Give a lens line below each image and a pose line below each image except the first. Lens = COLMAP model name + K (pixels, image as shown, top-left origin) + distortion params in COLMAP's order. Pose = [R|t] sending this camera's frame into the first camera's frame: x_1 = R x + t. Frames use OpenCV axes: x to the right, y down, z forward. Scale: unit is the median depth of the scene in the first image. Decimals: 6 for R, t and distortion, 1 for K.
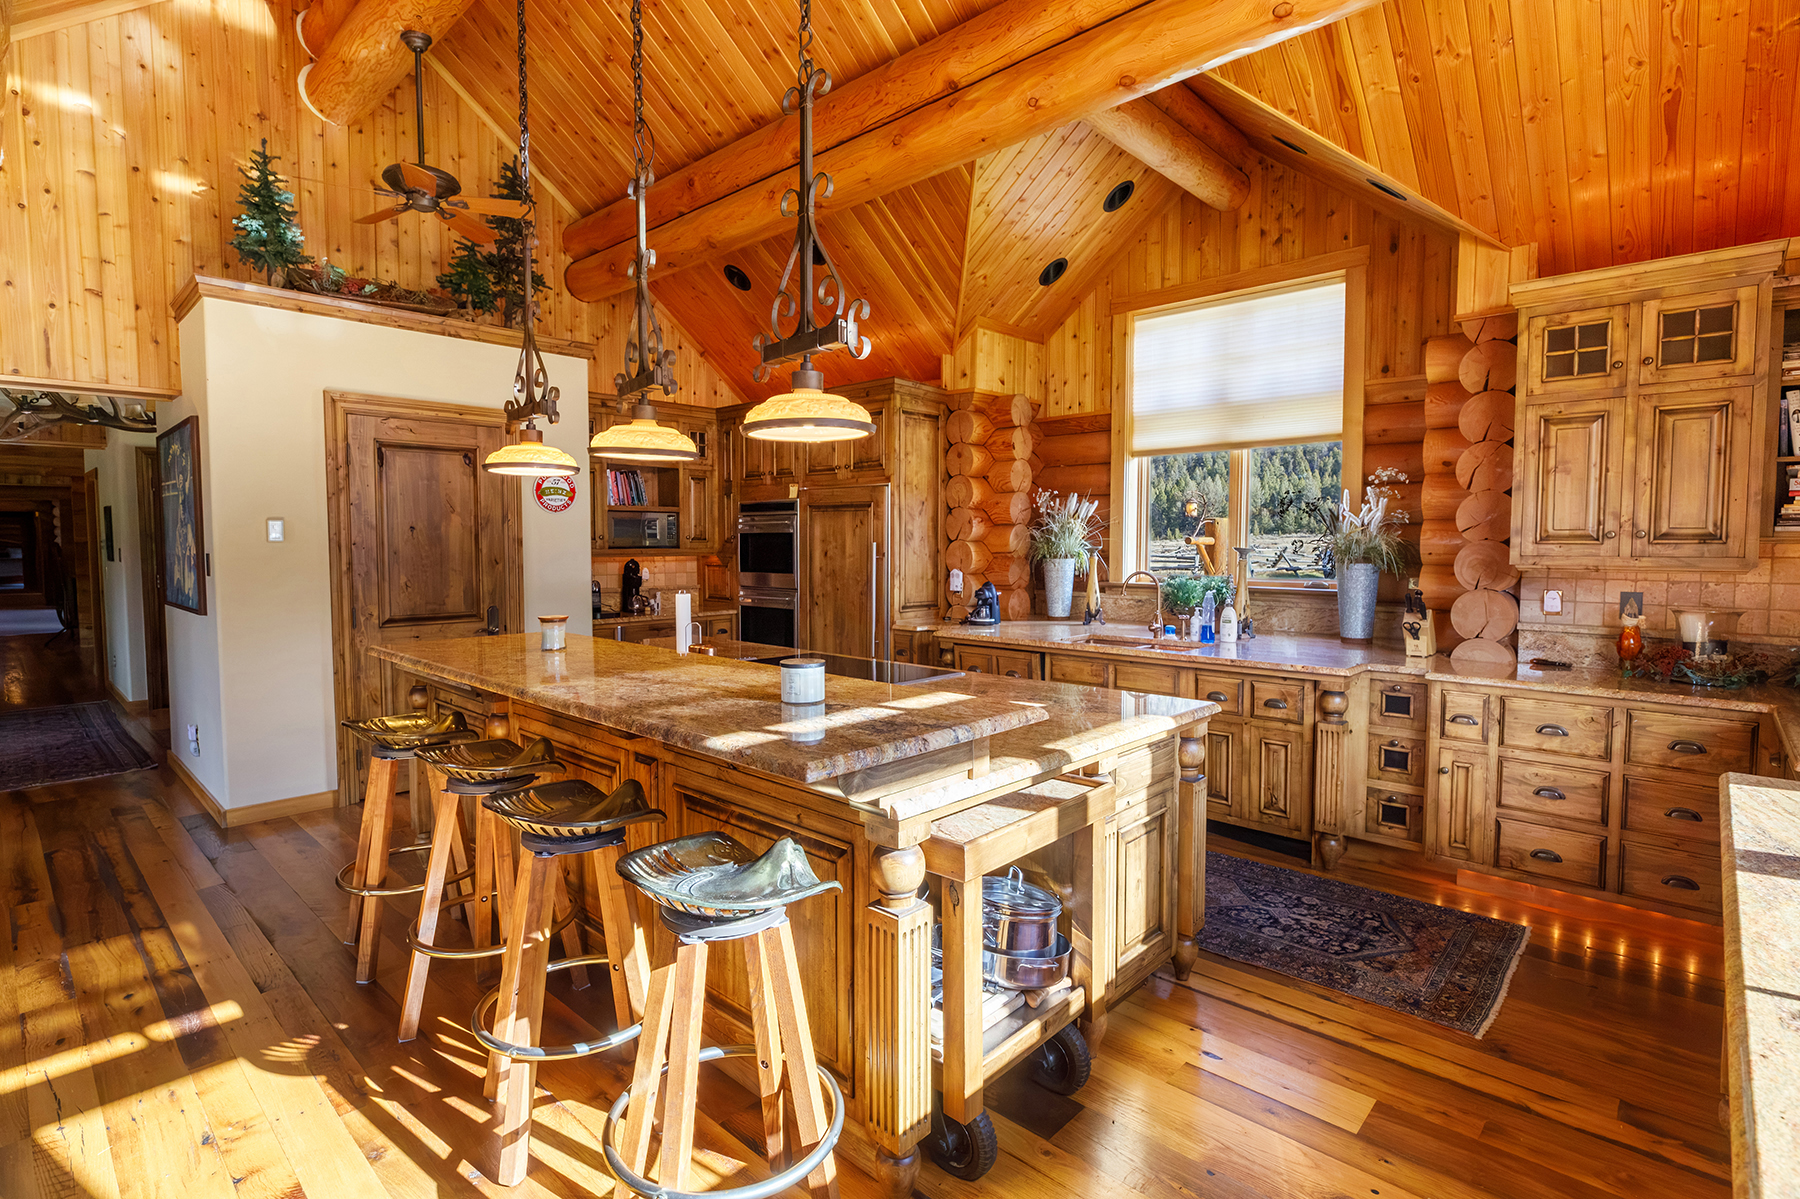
lens RADIAL K [[872.5, 0, 896.2], [0, 872.5, 591.0], [0, 0, 1]] dist [-0.001976, -0.000359]
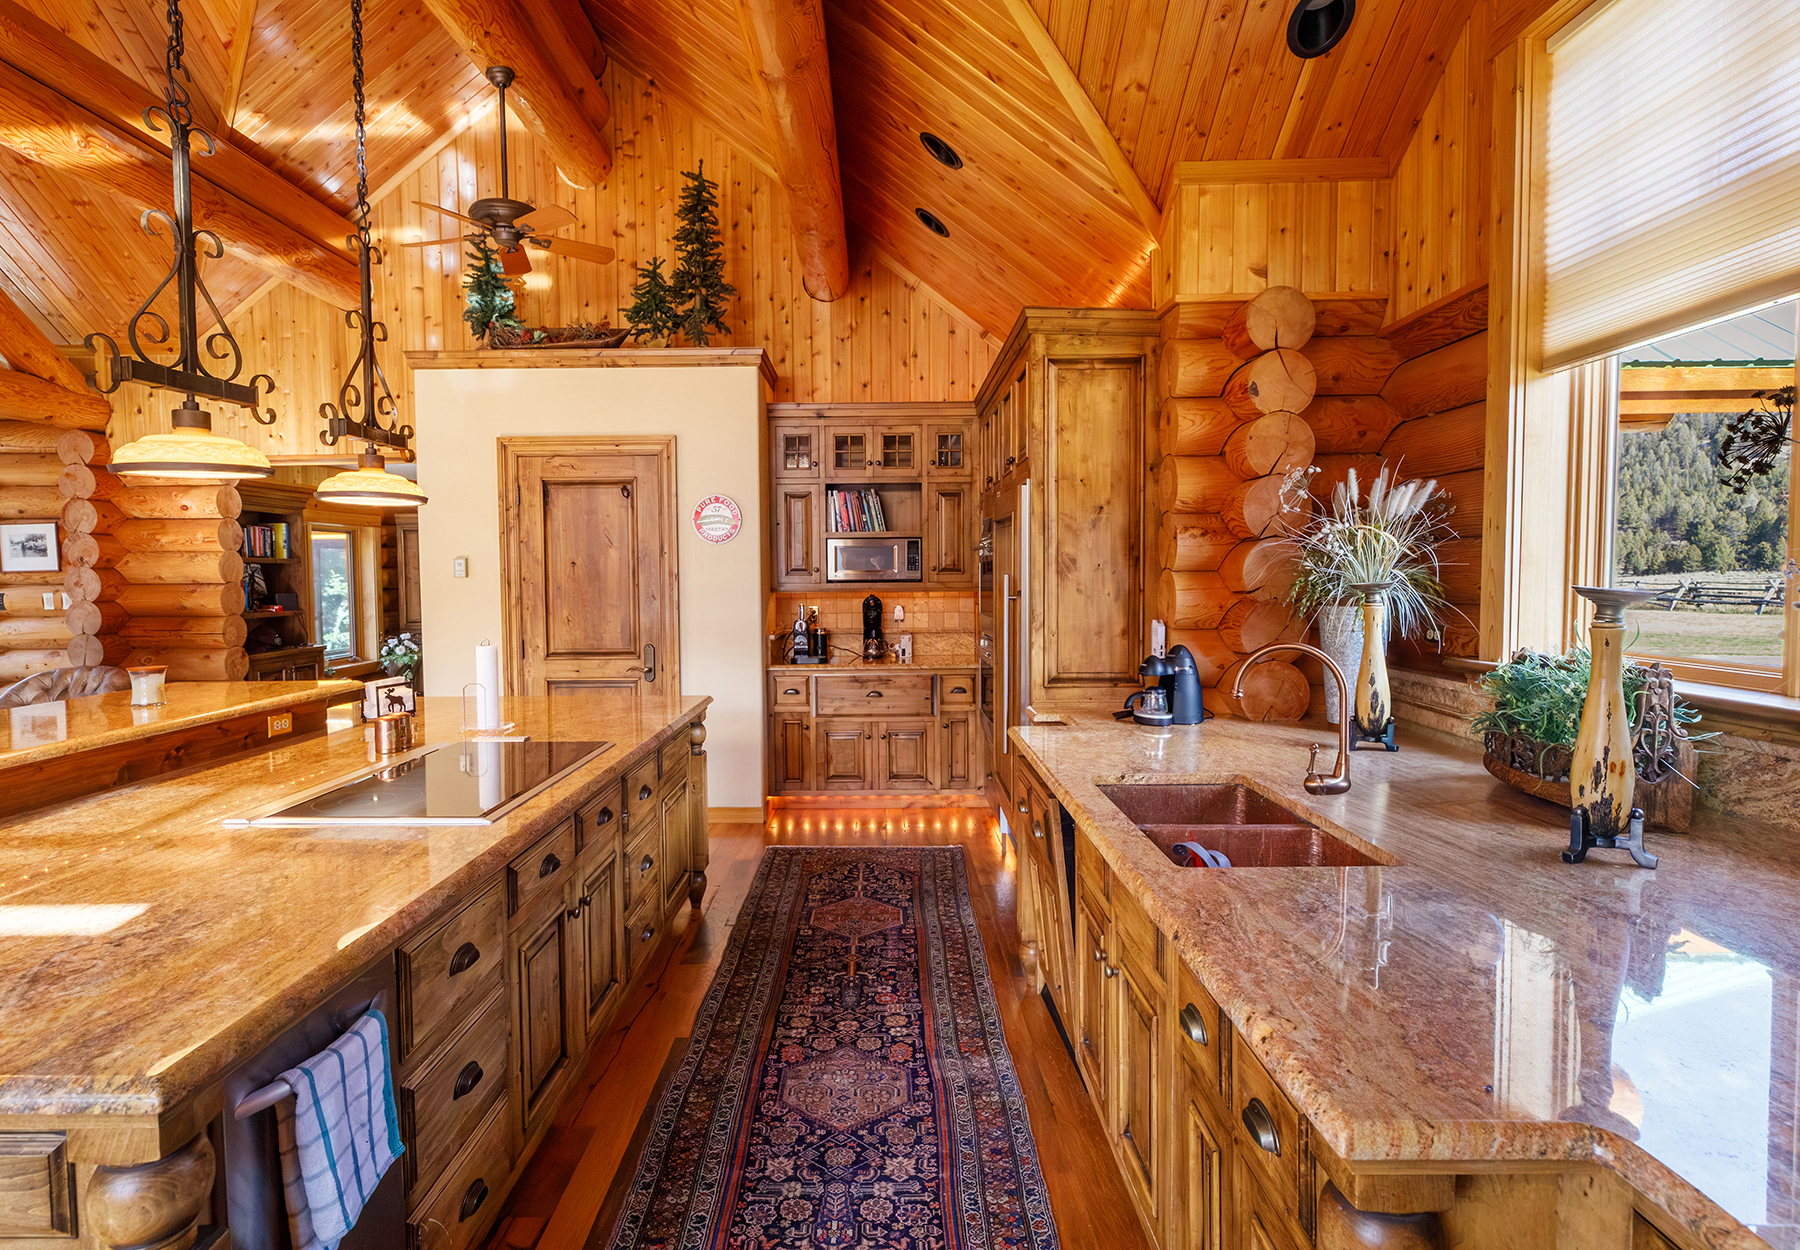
lens RADIAL K [[903.7, 0, 892.2], [0, 903.7, 616.0], [0, 0, 1]] dist [-0.000964, -0.000196]
pose [[0.674851, 0.028018, -0.737422, 0.449456], [-0.032793, 0.999430, 0.007963, -0.030755], [0.737225, 0.018808, 0.675385, 0.543460]]
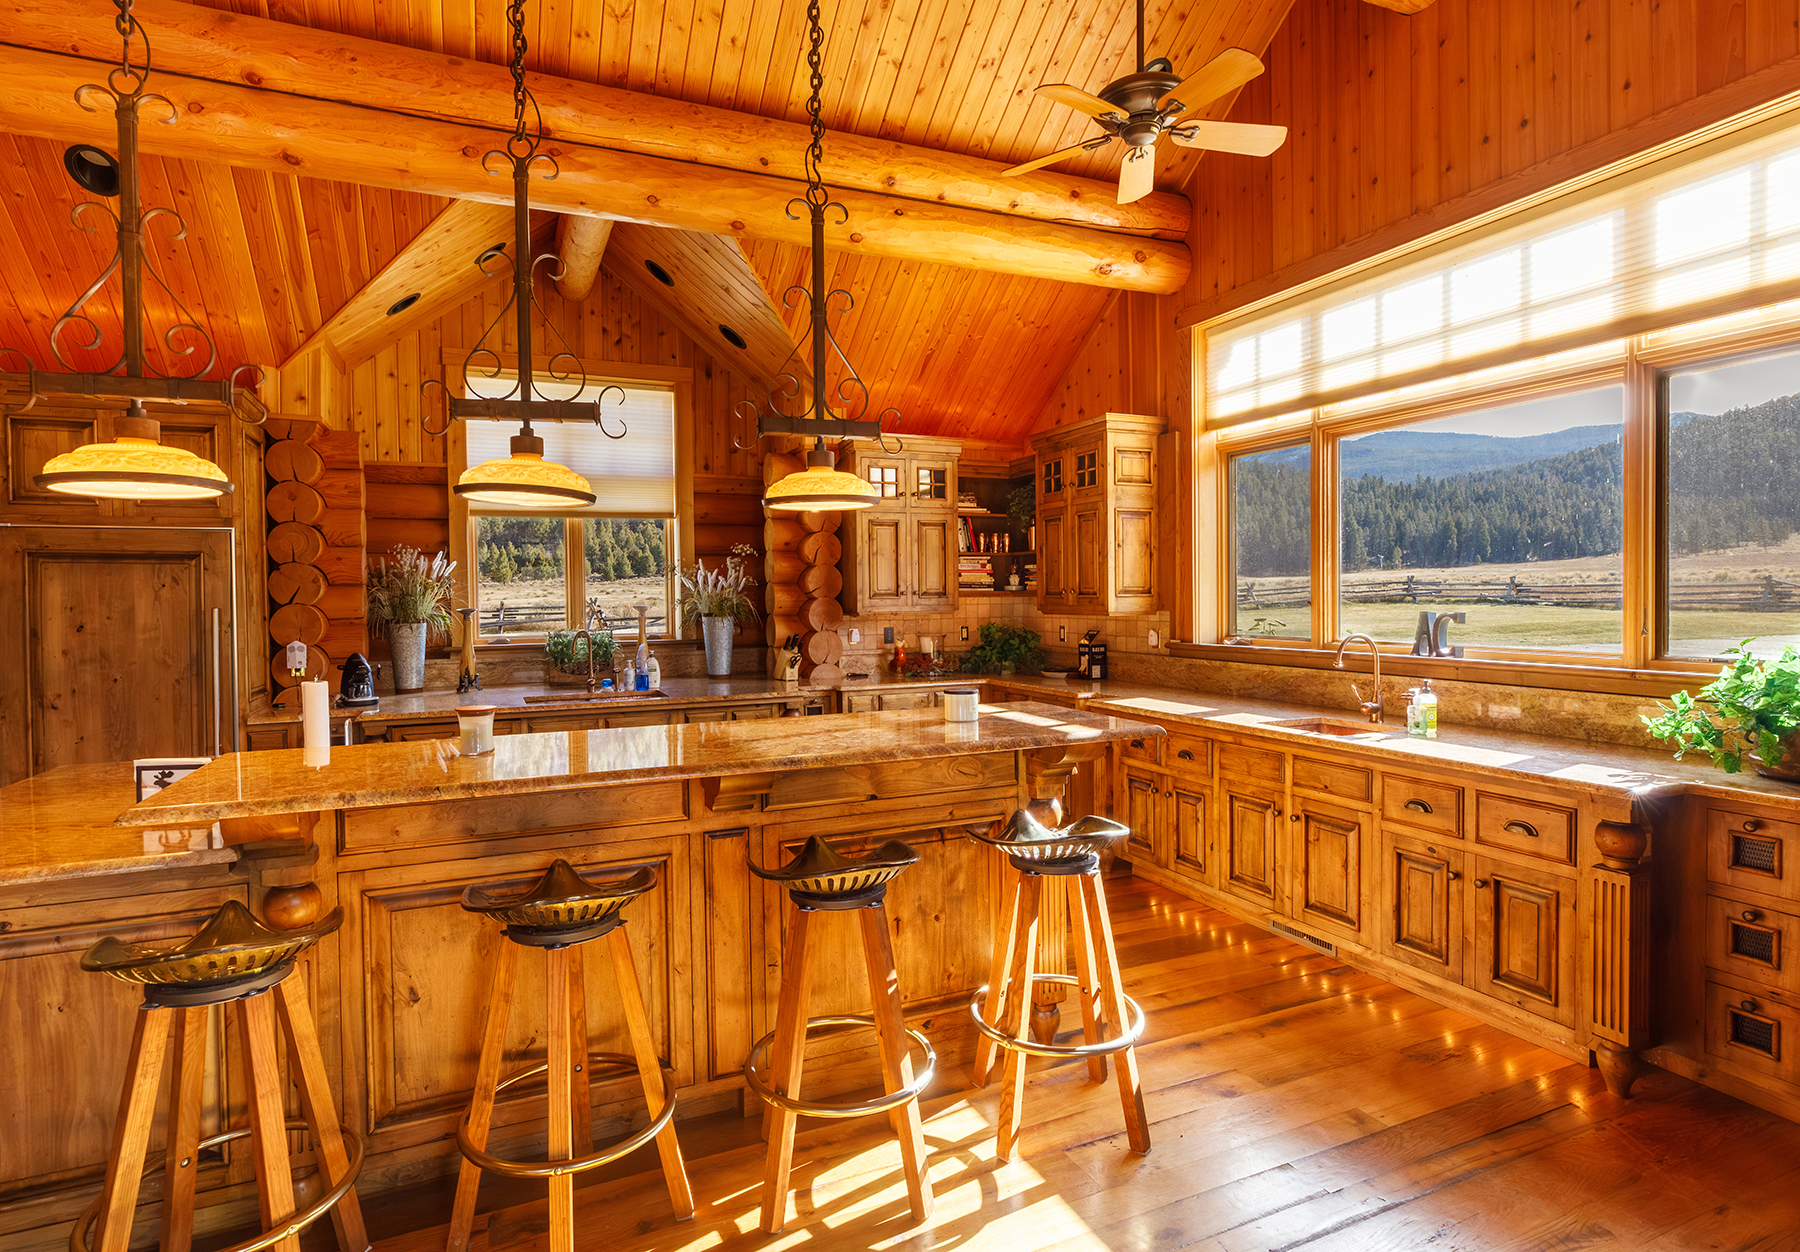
lens RADIAL K [[903.7, 0, 896.8], [0, 903.7, 623.2], [0, 0, 1]] dist [-0.000964, -0.000196]
pose [[0.404062, -0.032587, 0.914151, -0.527905], [0.065957, 0.997802, 0.006416, -0.011839], [-0.912350, 0.057703, 0.405324, 0.198533]]
